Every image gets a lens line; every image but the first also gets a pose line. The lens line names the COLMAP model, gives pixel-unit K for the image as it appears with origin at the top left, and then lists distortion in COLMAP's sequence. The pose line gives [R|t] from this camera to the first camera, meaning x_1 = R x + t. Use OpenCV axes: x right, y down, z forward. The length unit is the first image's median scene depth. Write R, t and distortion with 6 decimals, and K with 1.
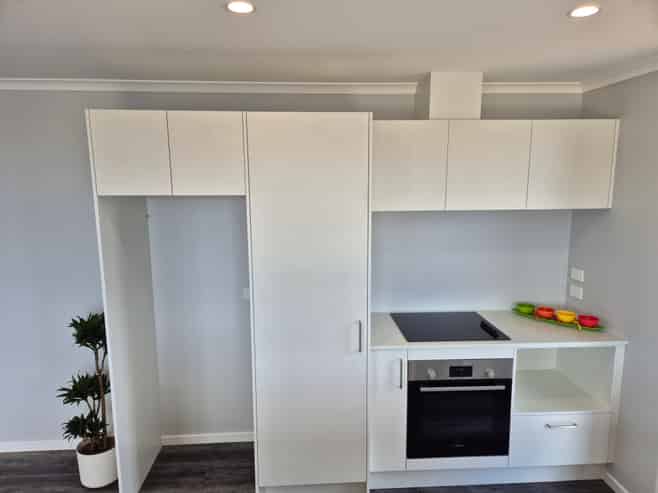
lens RADIAL K [[442.0, 0, 329.0], [0, 442.0, 246.5], [0, 0, 1]] dist [0.048231, 0.000074]
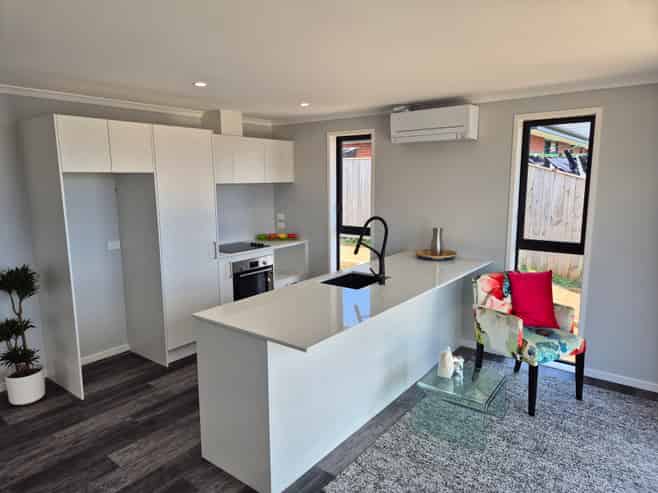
lens RADIAL K [[442.0, 0, 329.0], [0, 442.0, 246.5], [0, 0, 1]] dist [0.048231, 0.000074]
pose [[0.654903, -0.119142, 0.746262, -0.926817], [0.118177, 0.991491, 0.054584, 0.131149], [-0.746416, 0.052443, 0.663410, -0.545311]]
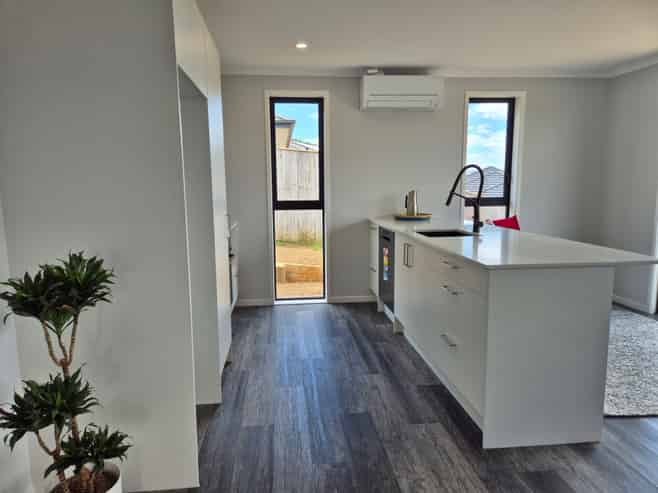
lens RADIAL K [[442.0, 0, 329.0], [0, 442.0, 246.5], [0, 0, 1]] dist [0.048231, 0.000074]
pose [[-0.063862, -0.132301, 0.989150, -1.156293], [0.164625, 0.976198, 0.141197, 0.113487], [-0.984287, 0.171856, -0.040562, 0.703249]]
